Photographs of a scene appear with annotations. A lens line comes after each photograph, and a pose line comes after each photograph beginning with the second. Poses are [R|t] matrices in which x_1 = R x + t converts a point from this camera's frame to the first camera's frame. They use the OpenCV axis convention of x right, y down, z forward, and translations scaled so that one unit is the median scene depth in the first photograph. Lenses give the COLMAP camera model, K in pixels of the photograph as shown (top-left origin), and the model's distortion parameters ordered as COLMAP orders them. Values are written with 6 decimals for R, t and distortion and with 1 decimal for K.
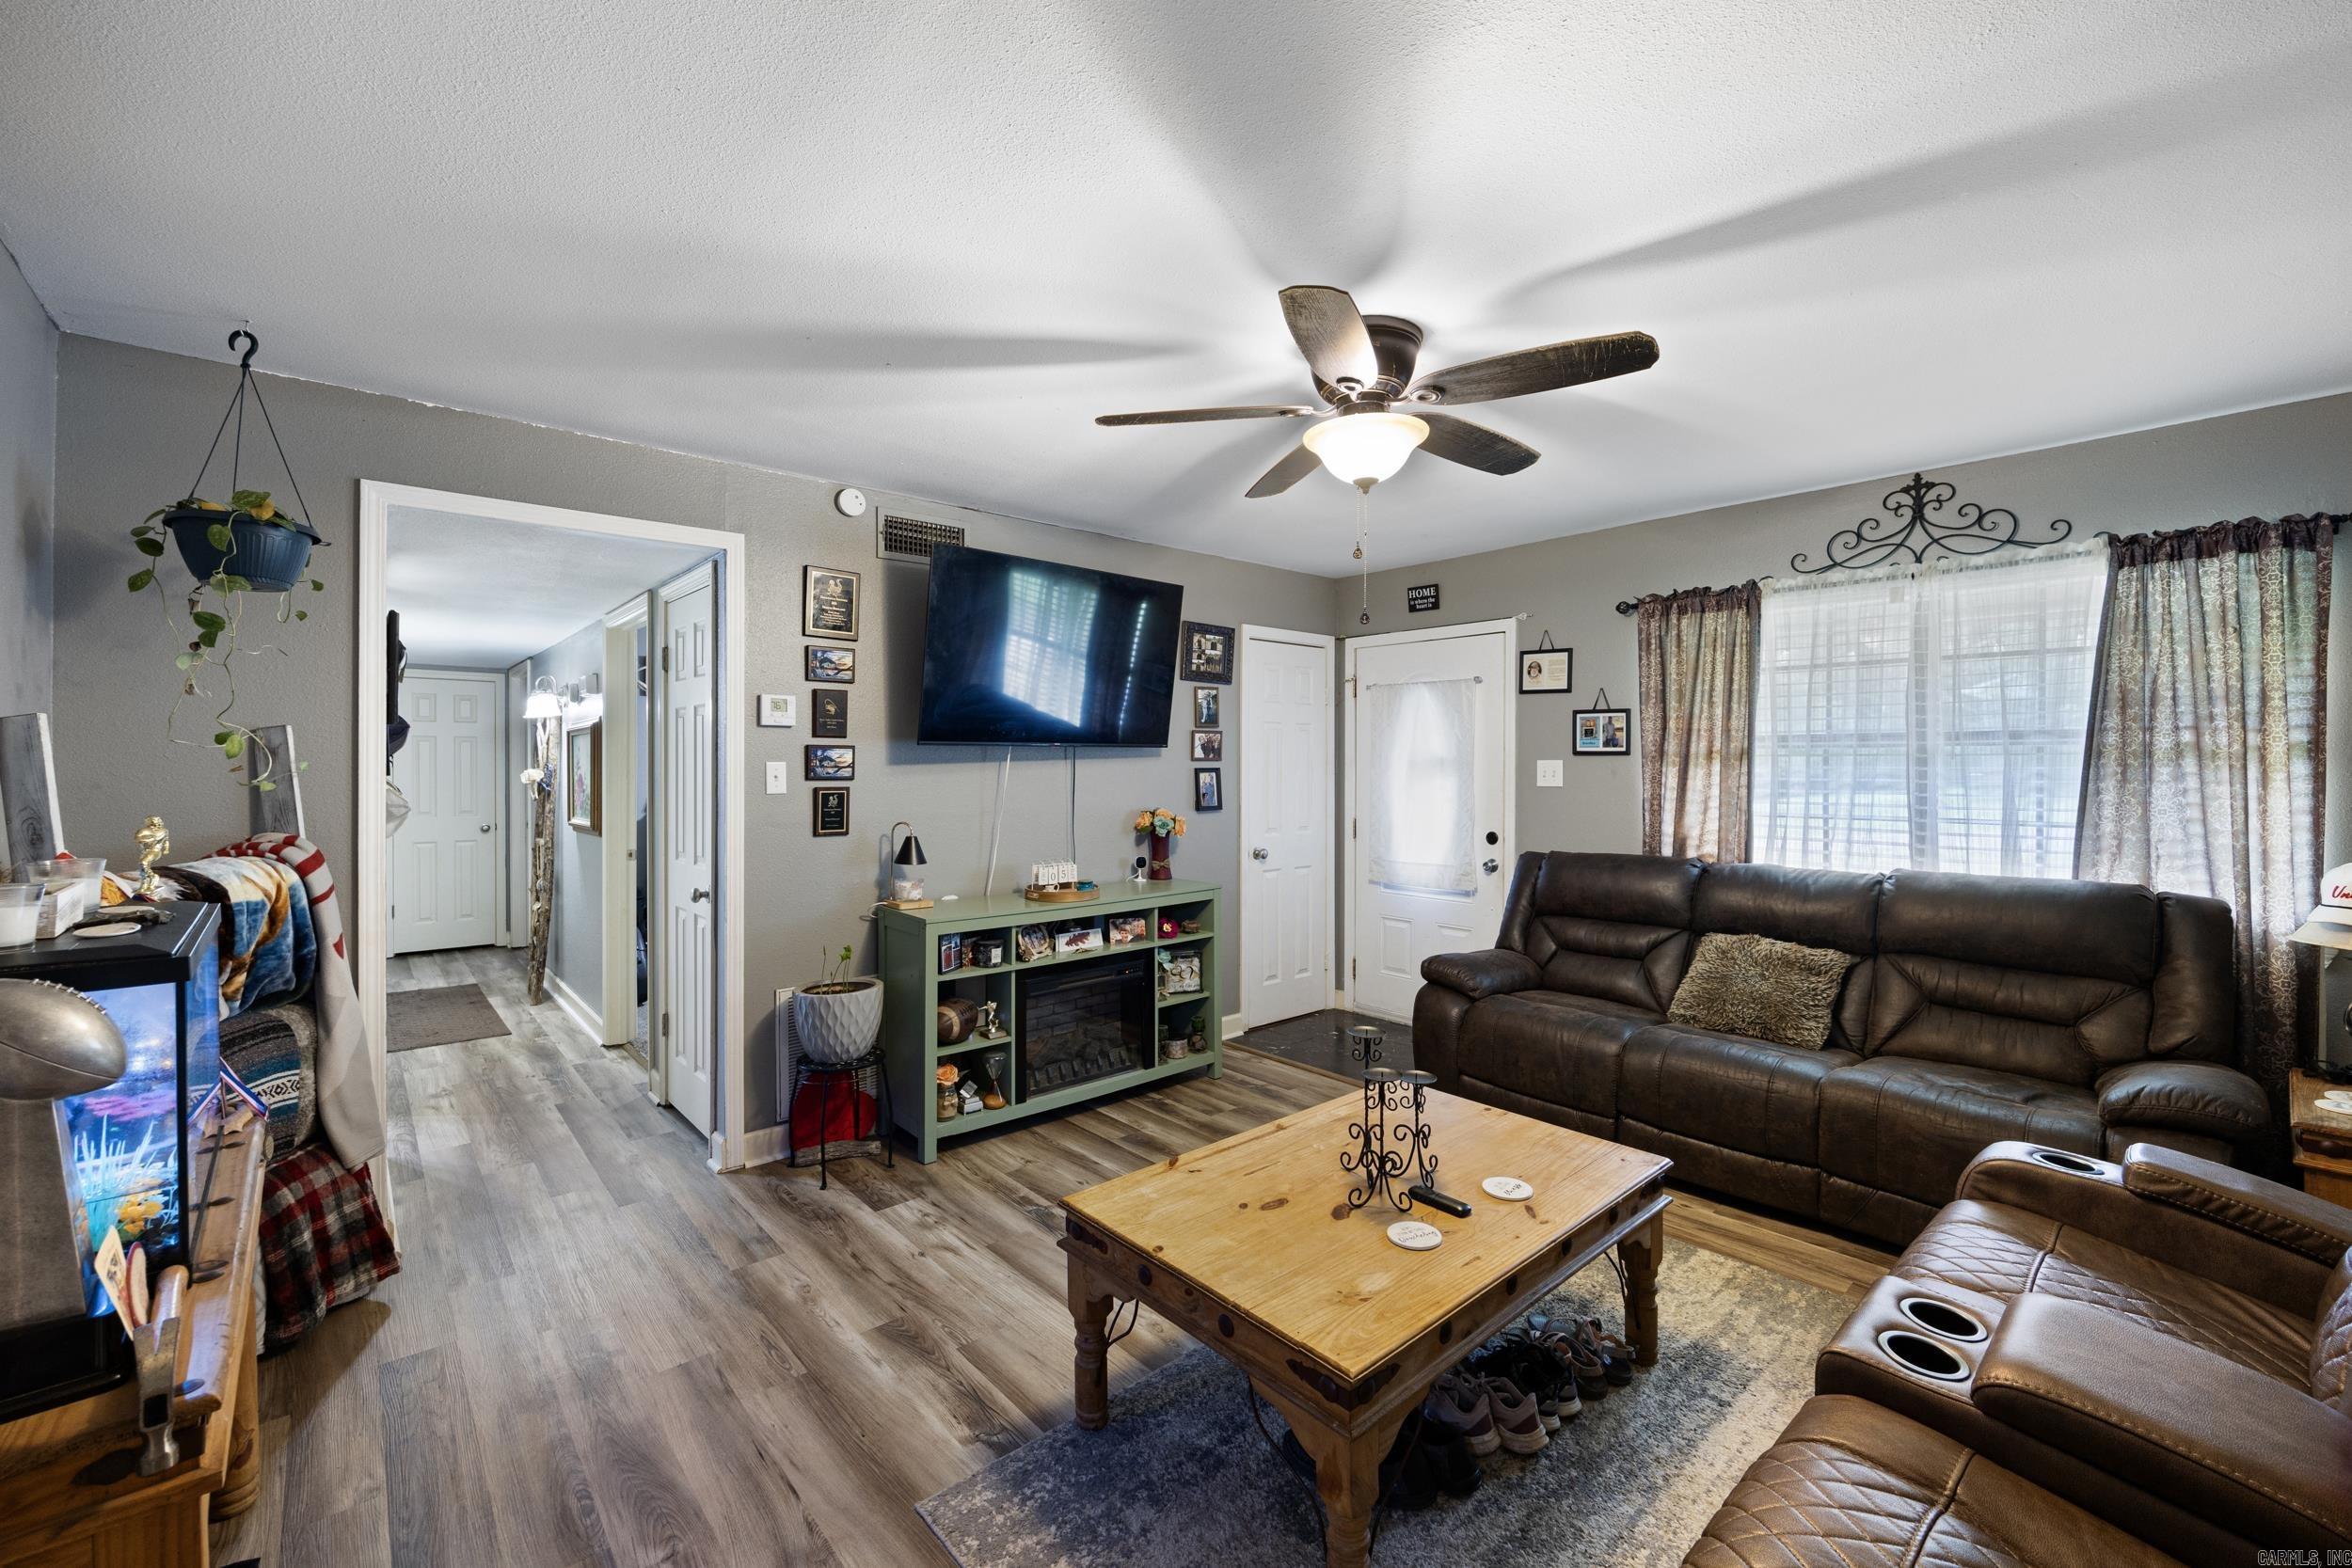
lens RADIAL K [[970.2, 0, 1194.3], [0, 970.2, 773.9], [0, 0, 1]] dist [-0.001199, -0.000080]
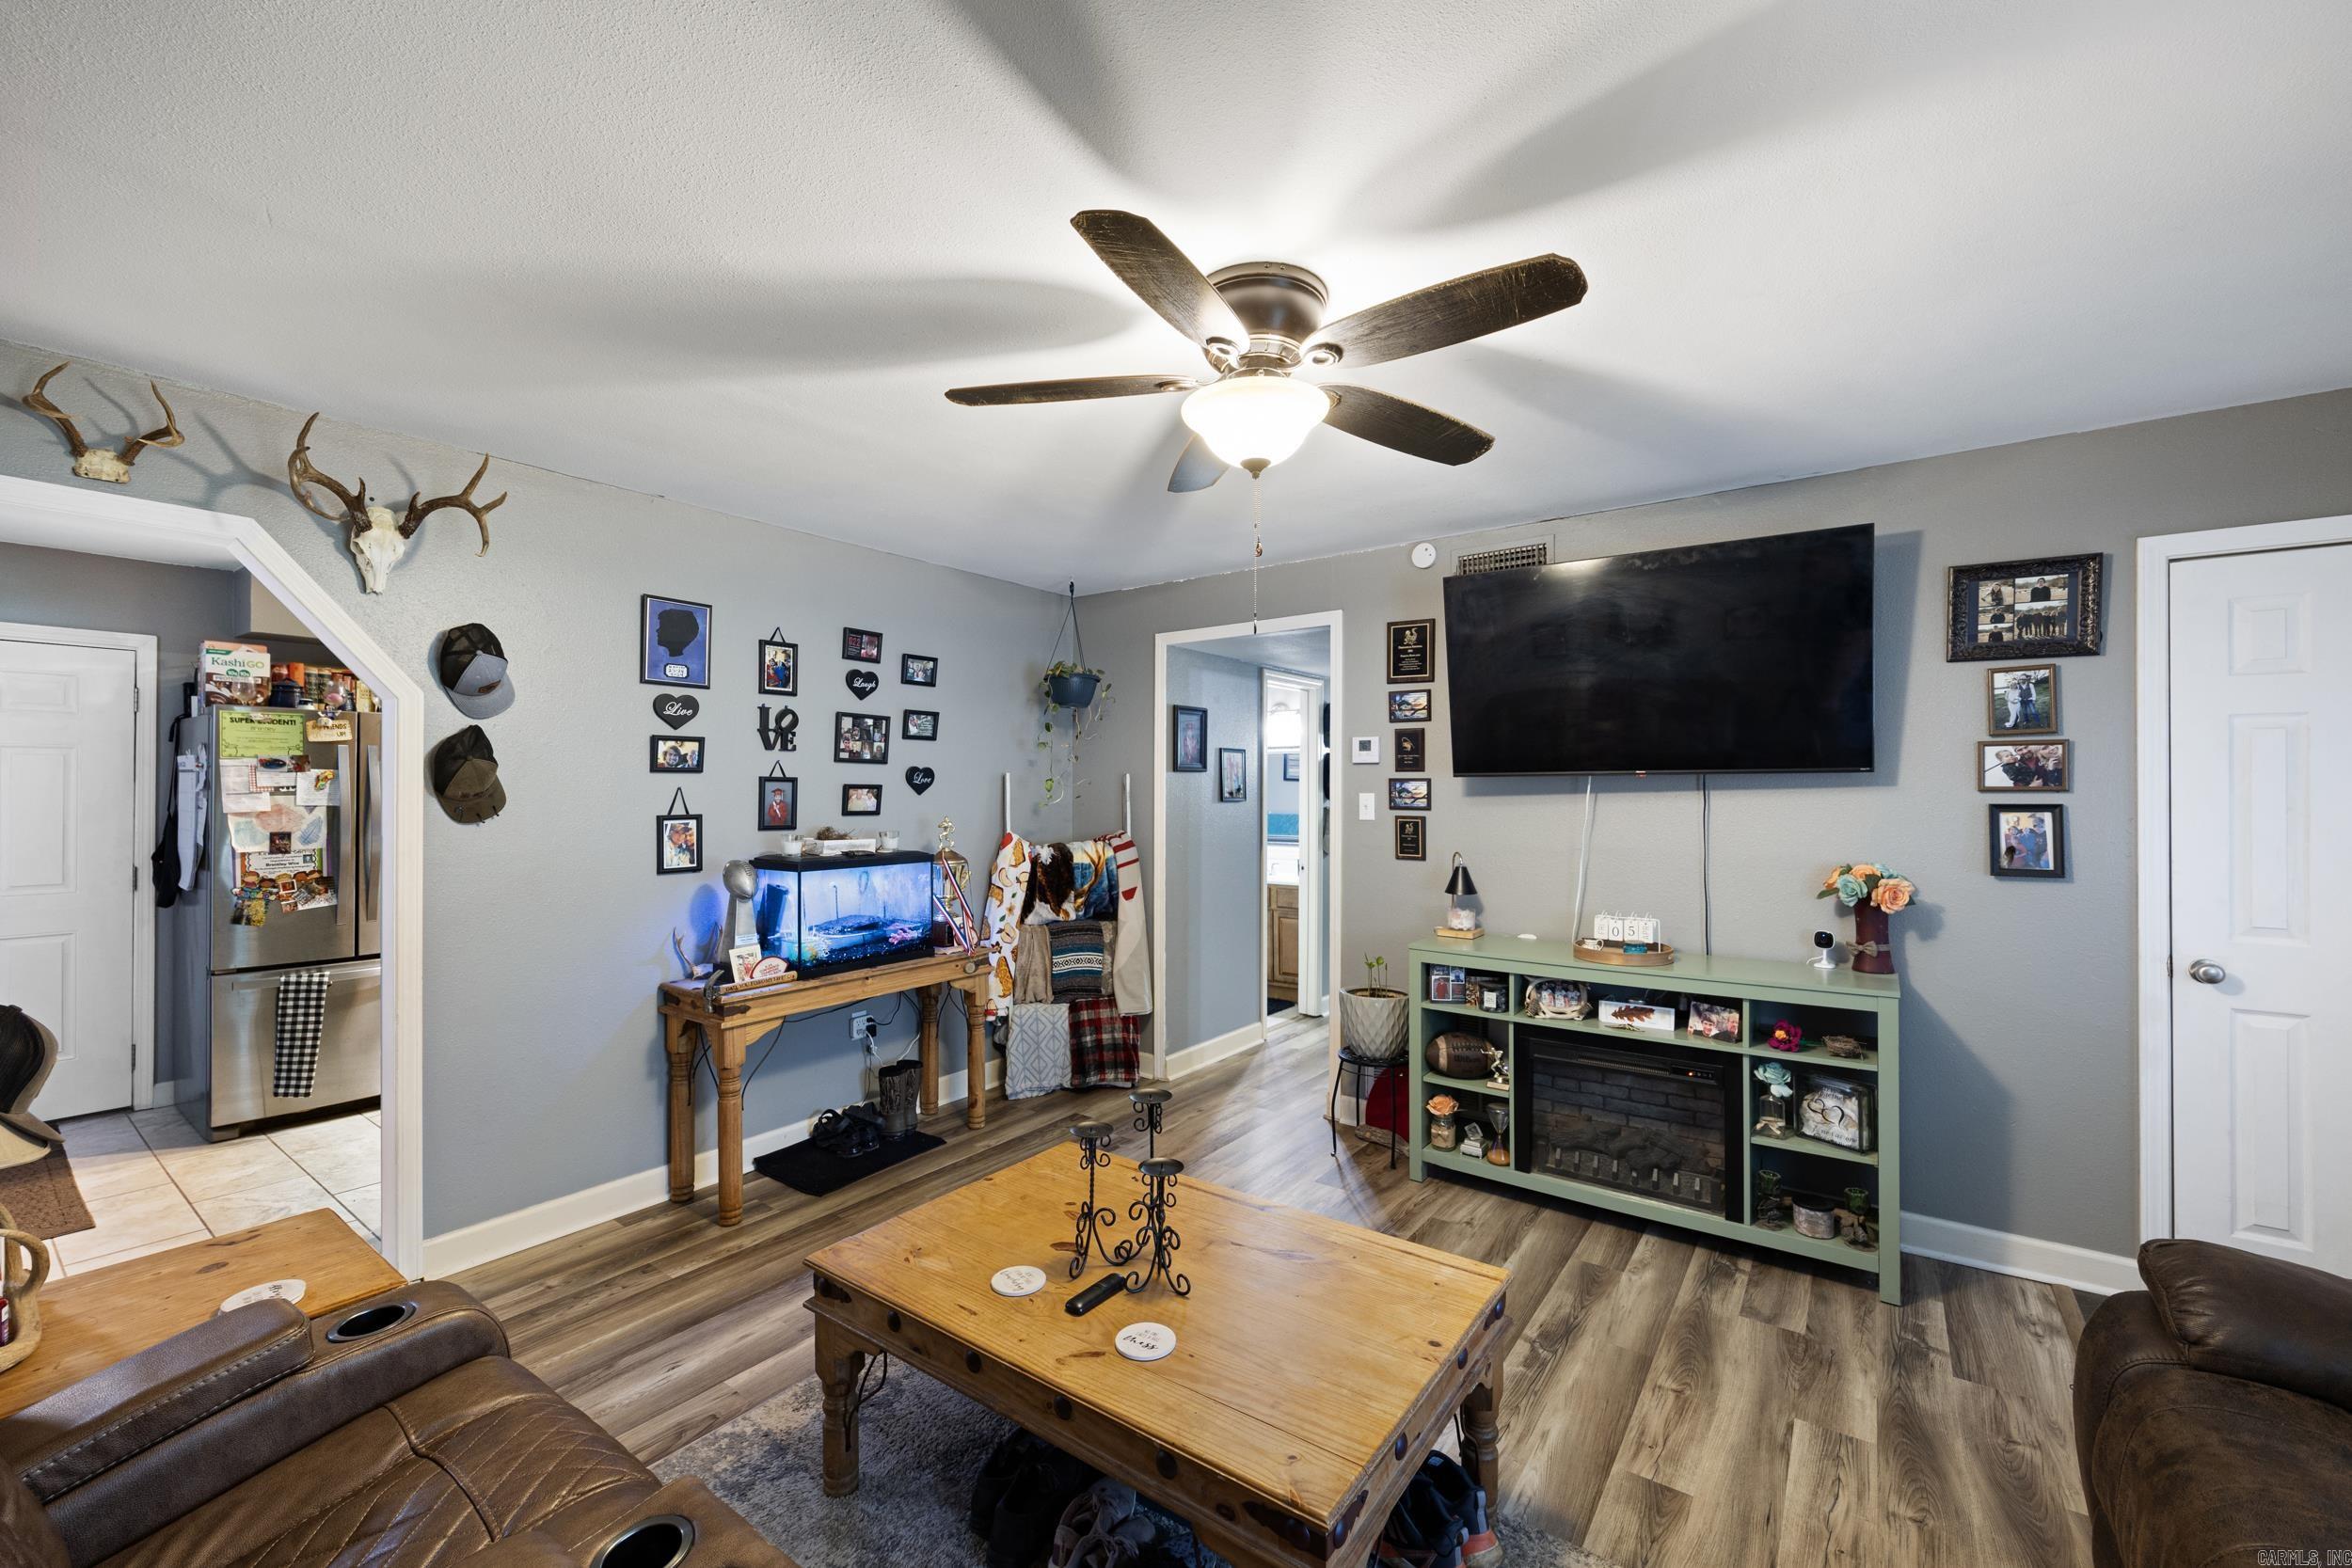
lens RADIAL K [[960.9, 0, 1176.0], [0, 960.9, 784.0], [0, 0, 1]] dist [-0.001232, -0.000021]
pose [[0.194223, -0.006641, -0.980935, 0.634677], [-0.011050, 0.999899, -0.008957, -0.009802], [0.980895, 0.012579, 0.194130, 0.503172]]
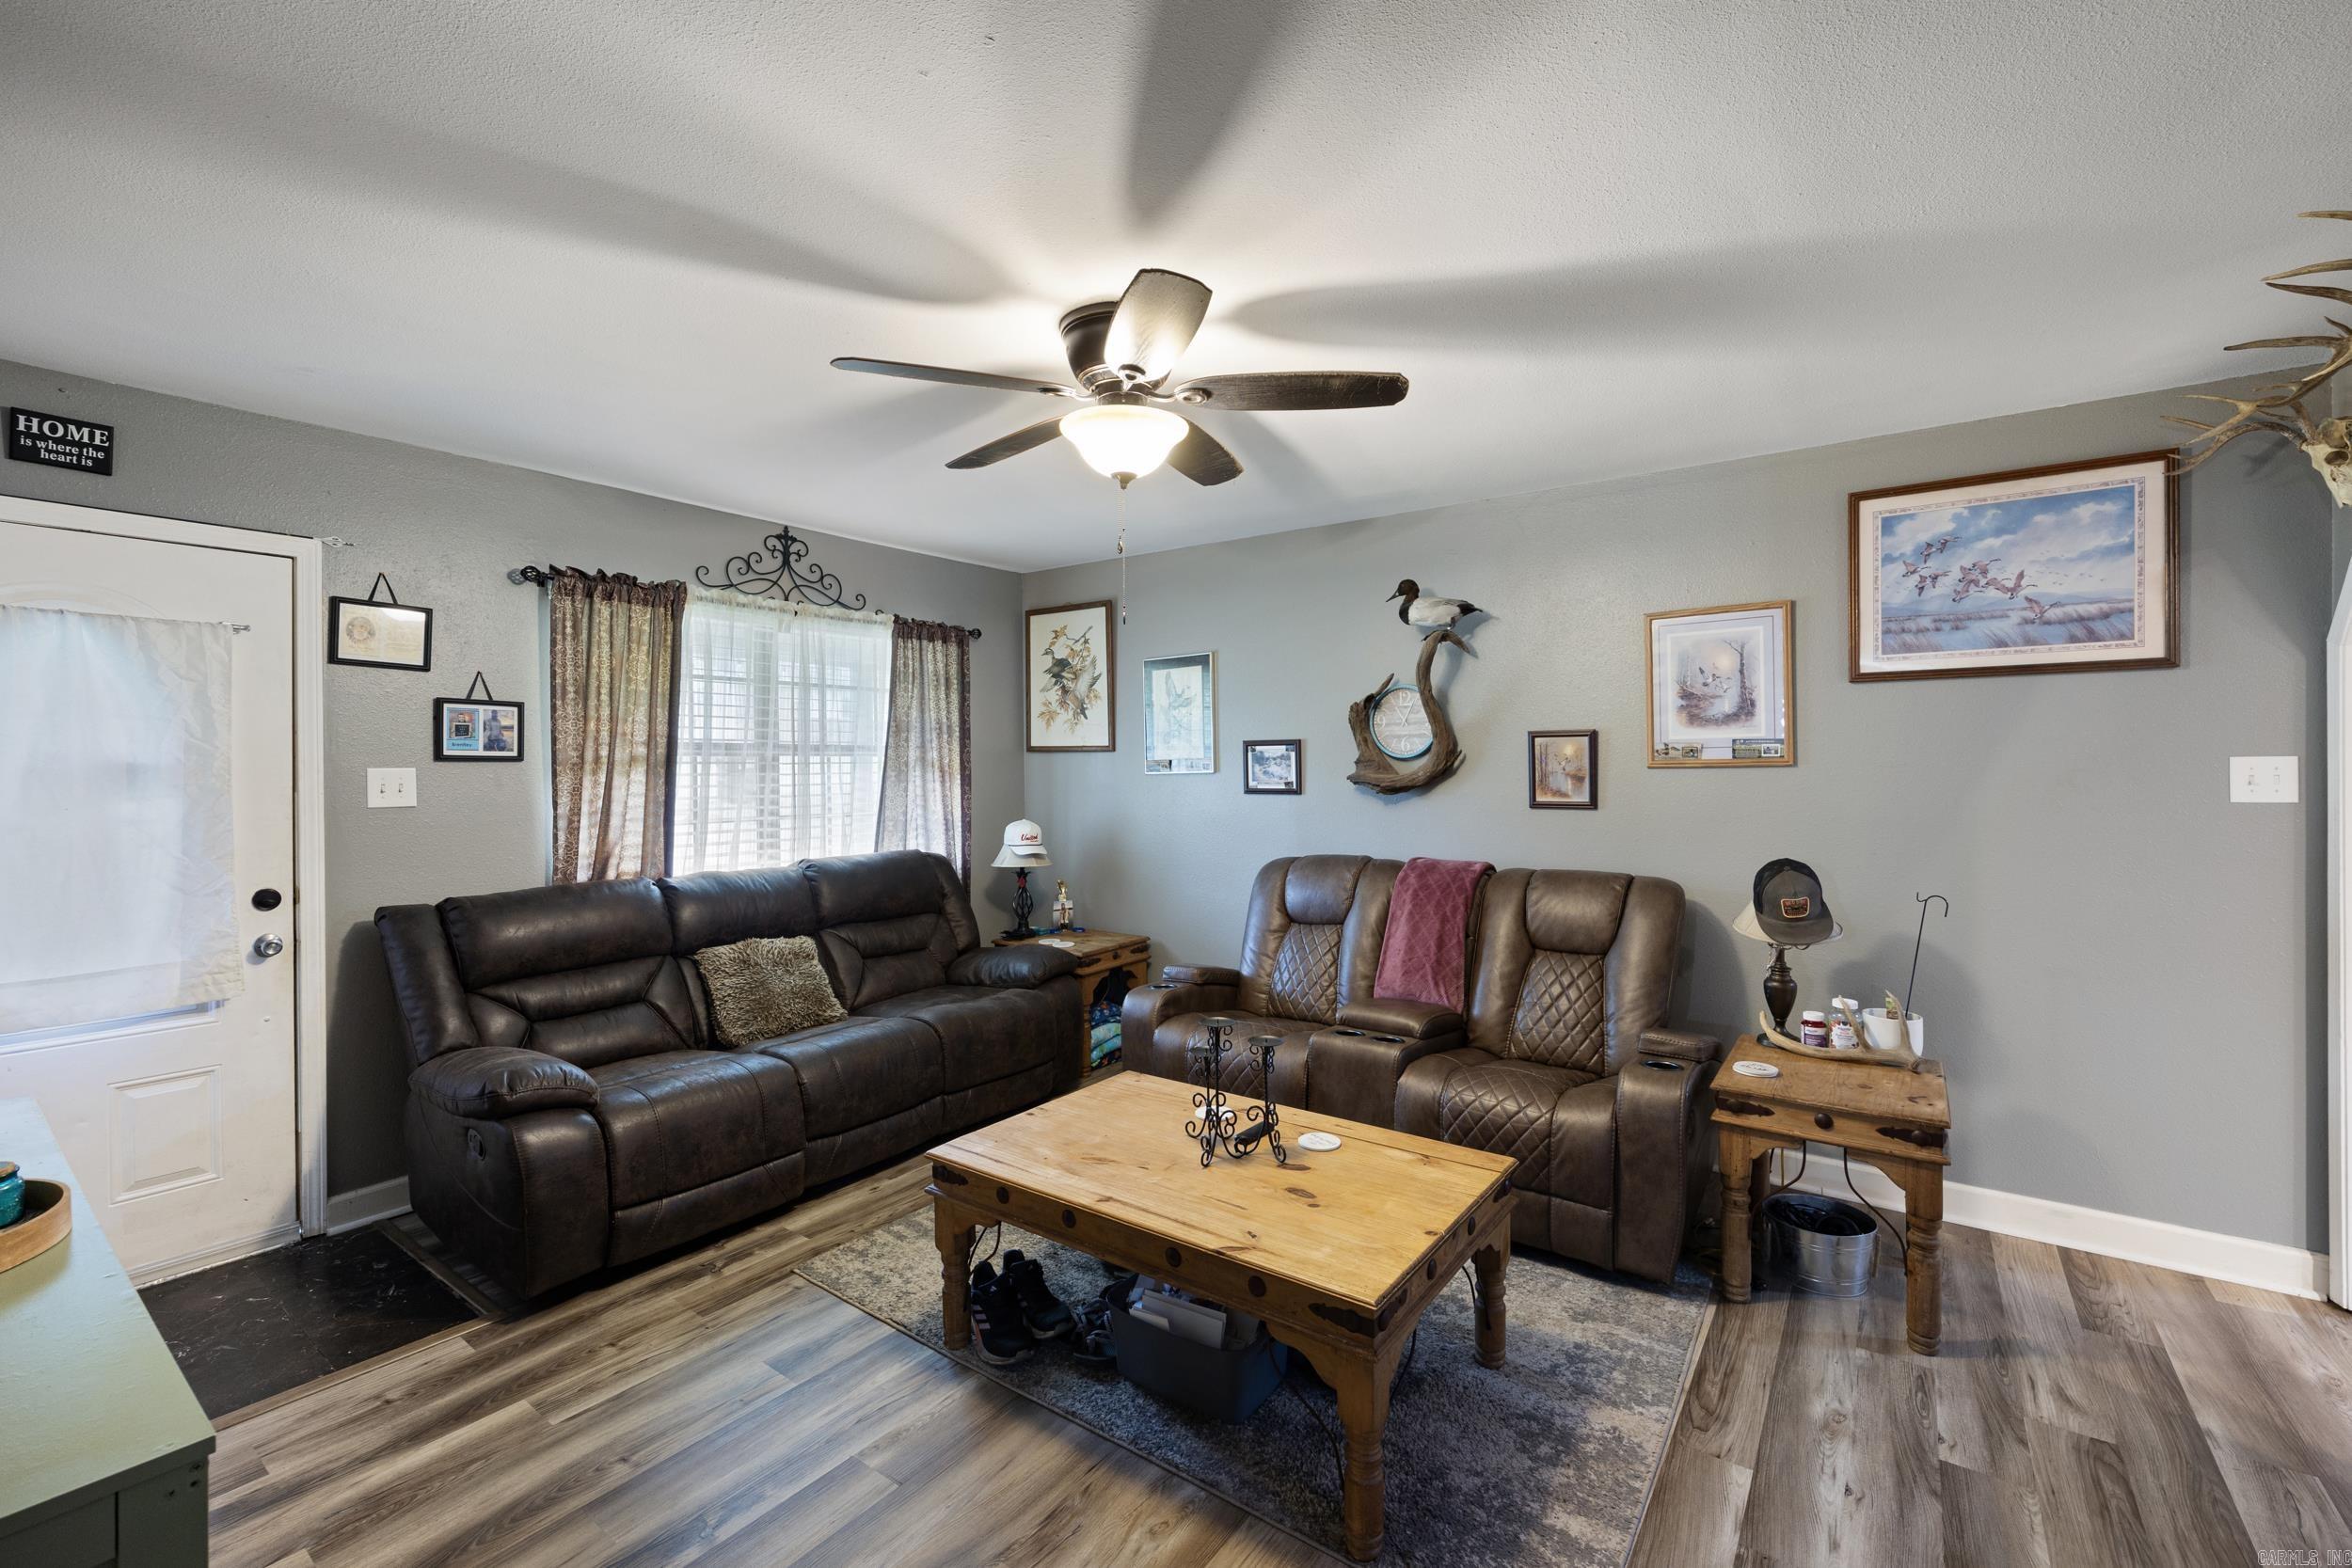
lens RADIAL K [[970.2, 0, 1194.3], [0, 970.2, 773.9], [0, 0, 1]] dist [-0.001199, -0.000080]
pose [[-0.208803, -0.004829, 0.977946, -0.507281], [0.017433, 0.999811, 0.008660, -0.007697], [-0.977802, 0.018857, -0.208680, 0.740245]]
